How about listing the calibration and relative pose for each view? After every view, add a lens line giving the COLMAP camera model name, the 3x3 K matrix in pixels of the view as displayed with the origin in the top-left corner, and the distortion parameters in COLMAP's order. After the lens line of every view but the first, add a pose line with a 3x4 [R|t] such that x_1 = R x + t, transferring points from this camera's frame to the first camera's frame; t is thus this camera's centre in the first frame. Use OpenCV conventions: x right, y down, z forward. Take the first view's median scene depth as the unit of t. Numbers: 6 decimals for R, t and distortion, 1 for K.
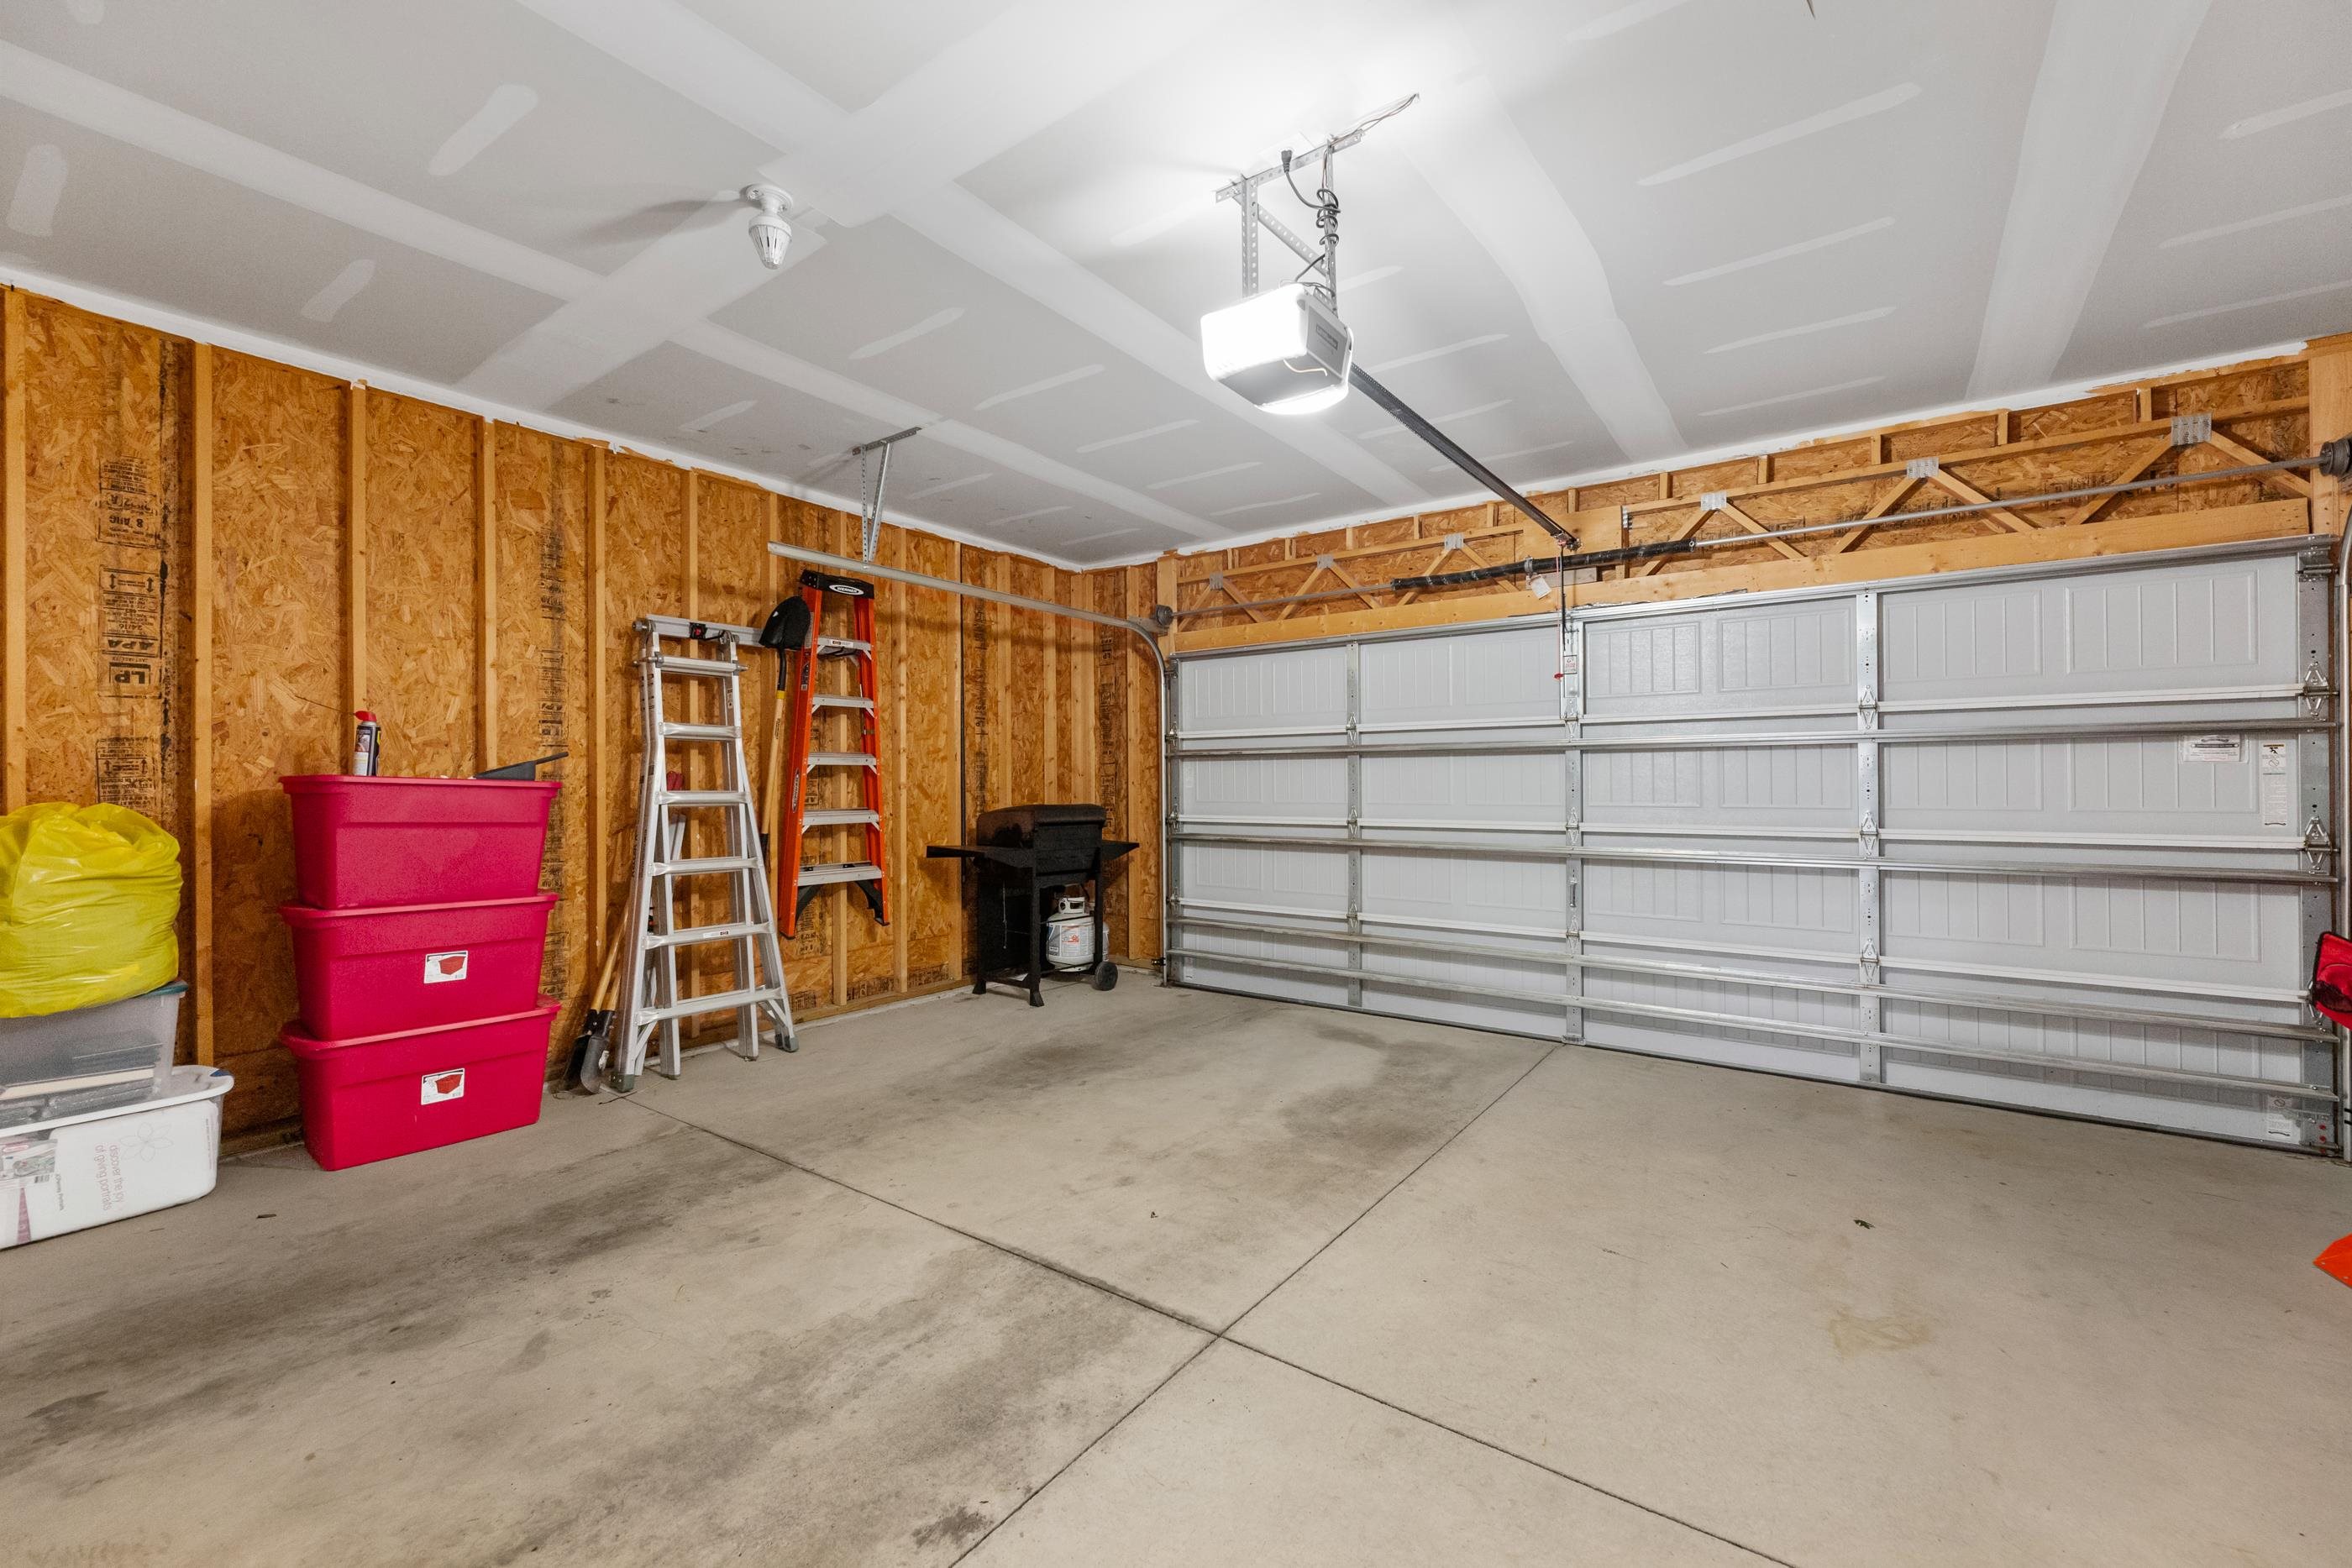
lens RADIAL K [[990.3, 0, 1174.0], [0, 990.3, 784.3], [0, 0, 1]] dist [0.000373, -0.000625]
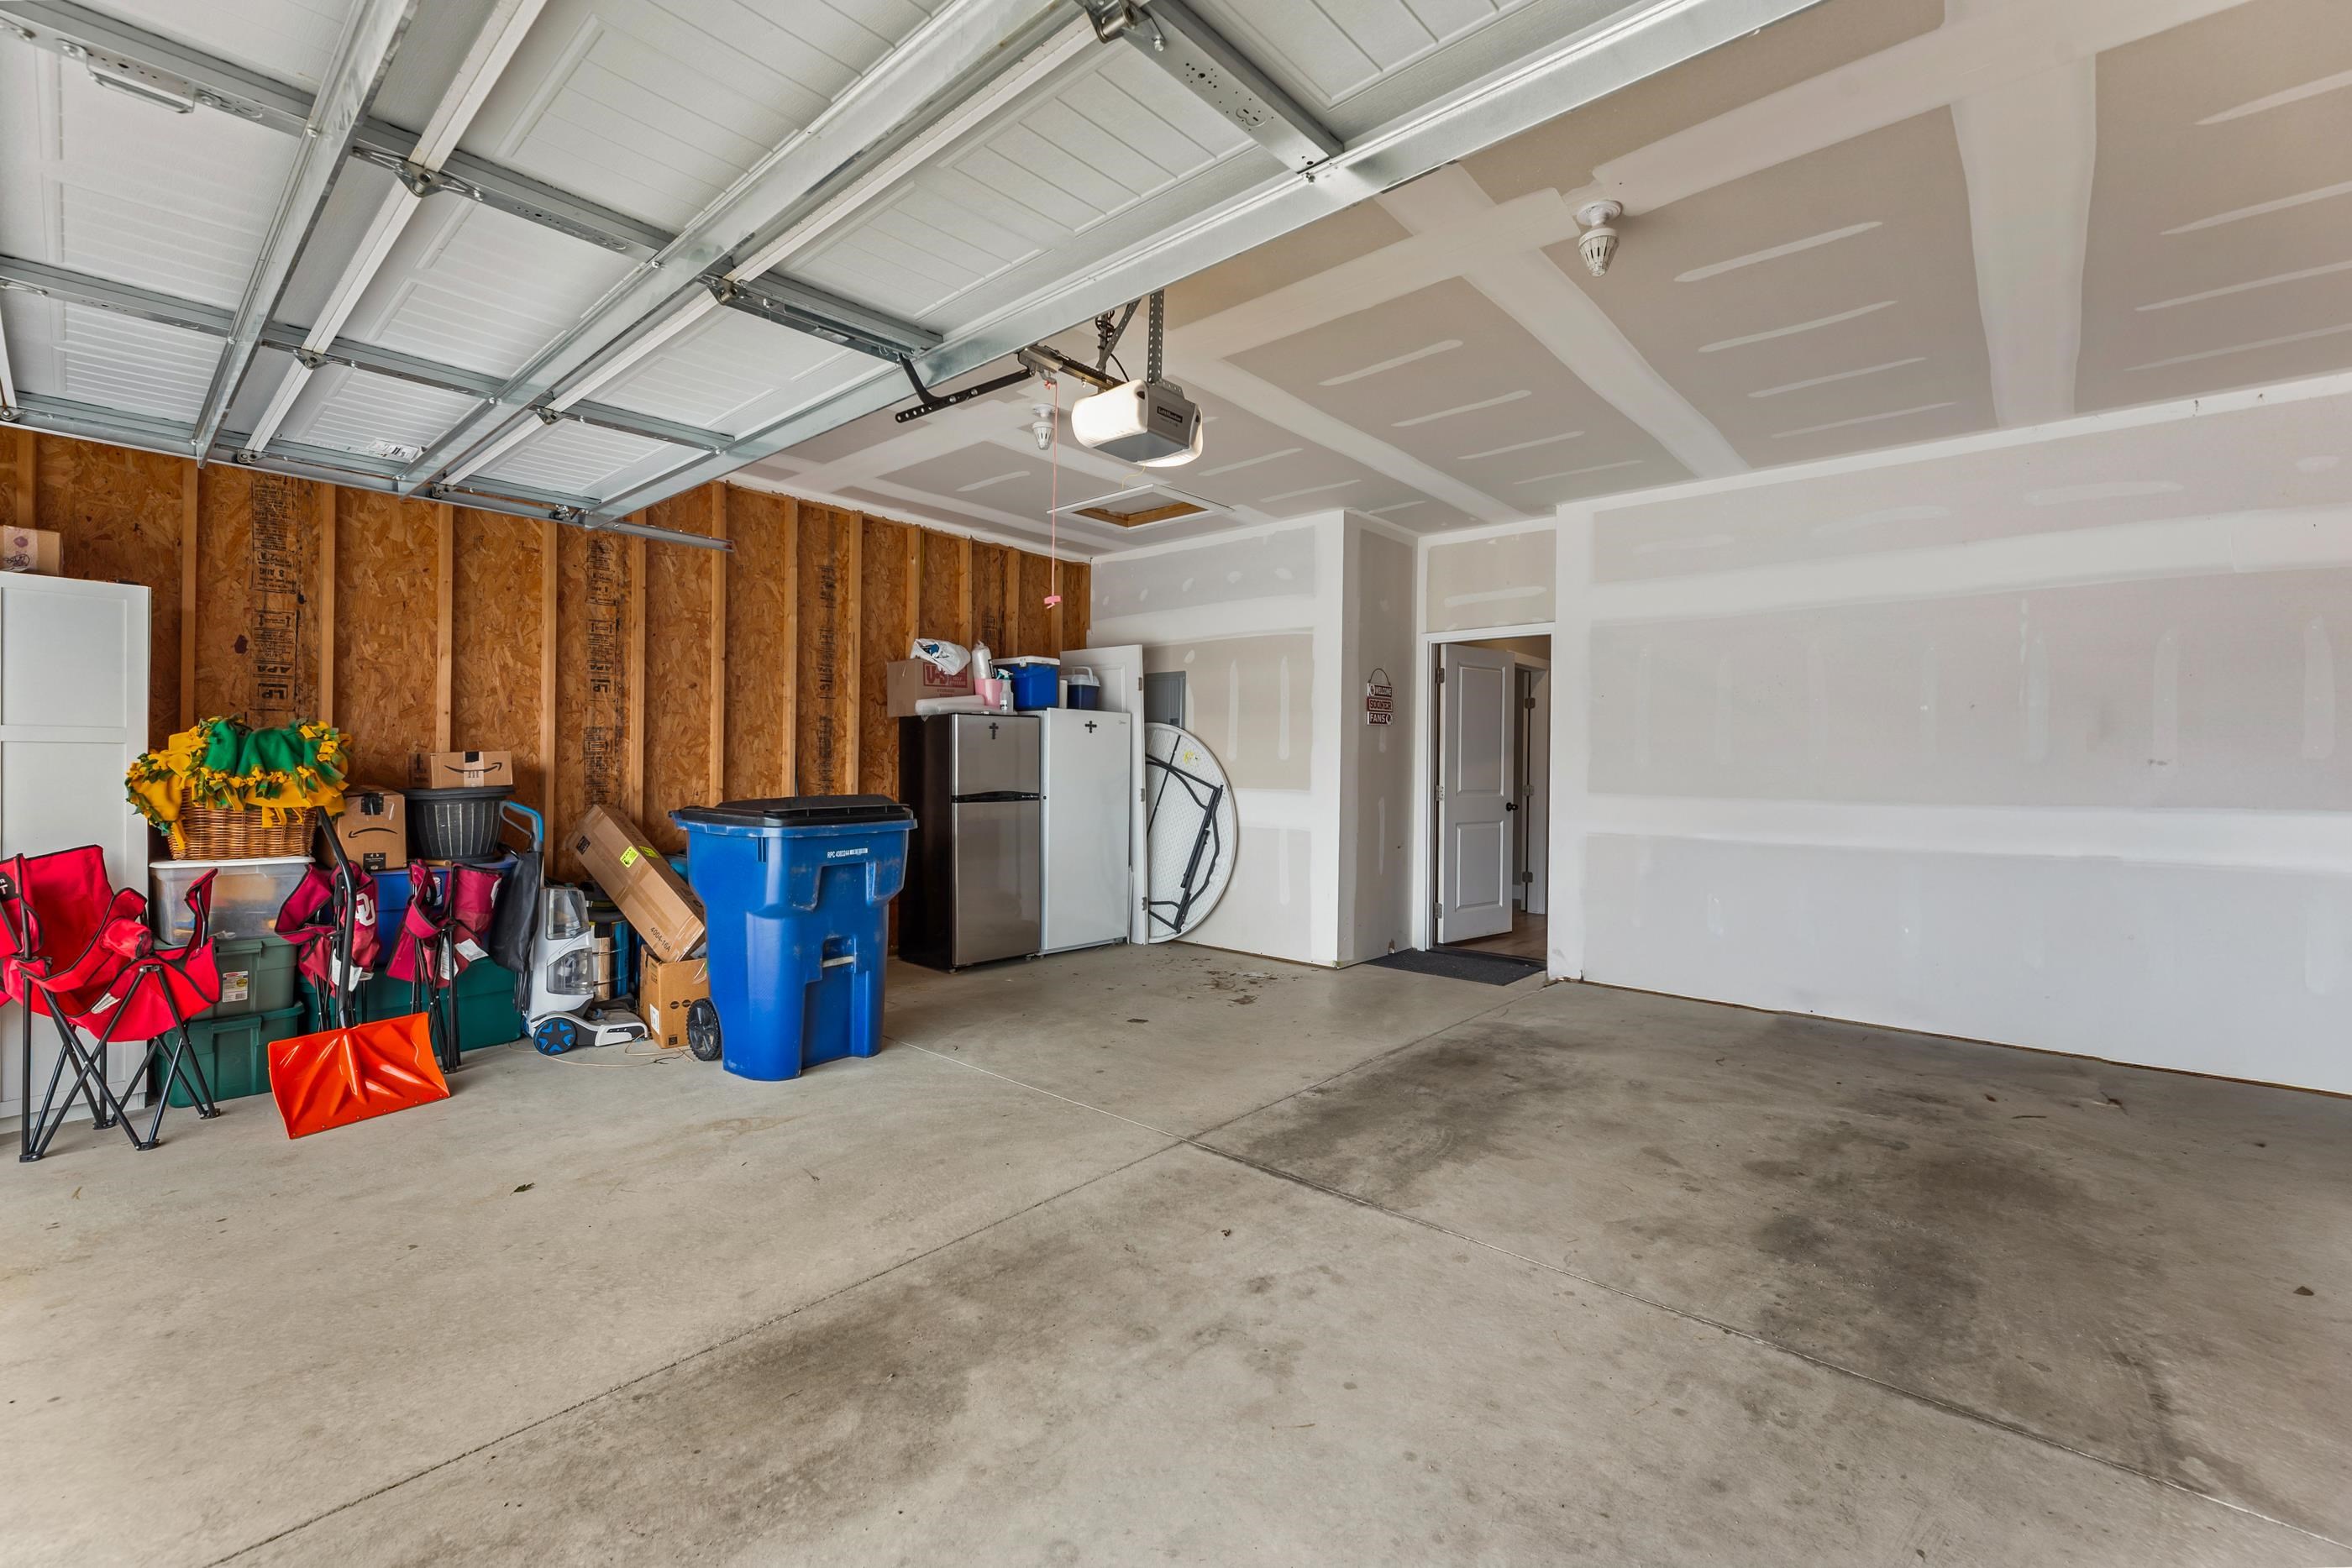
lens RADIAL K [[990.3, 0, 1174.0], [0, 990.3, 771.5], [0, 0, 1]] dist [0.000373, -0.000625]
pose [[-0.994770, -0.009816, 0.101671, -0.064917], [-0.009393, 0.999945, 0.004637, 0.008807], [-0.101711, 0.003658, -0.994807, 2.012448]]
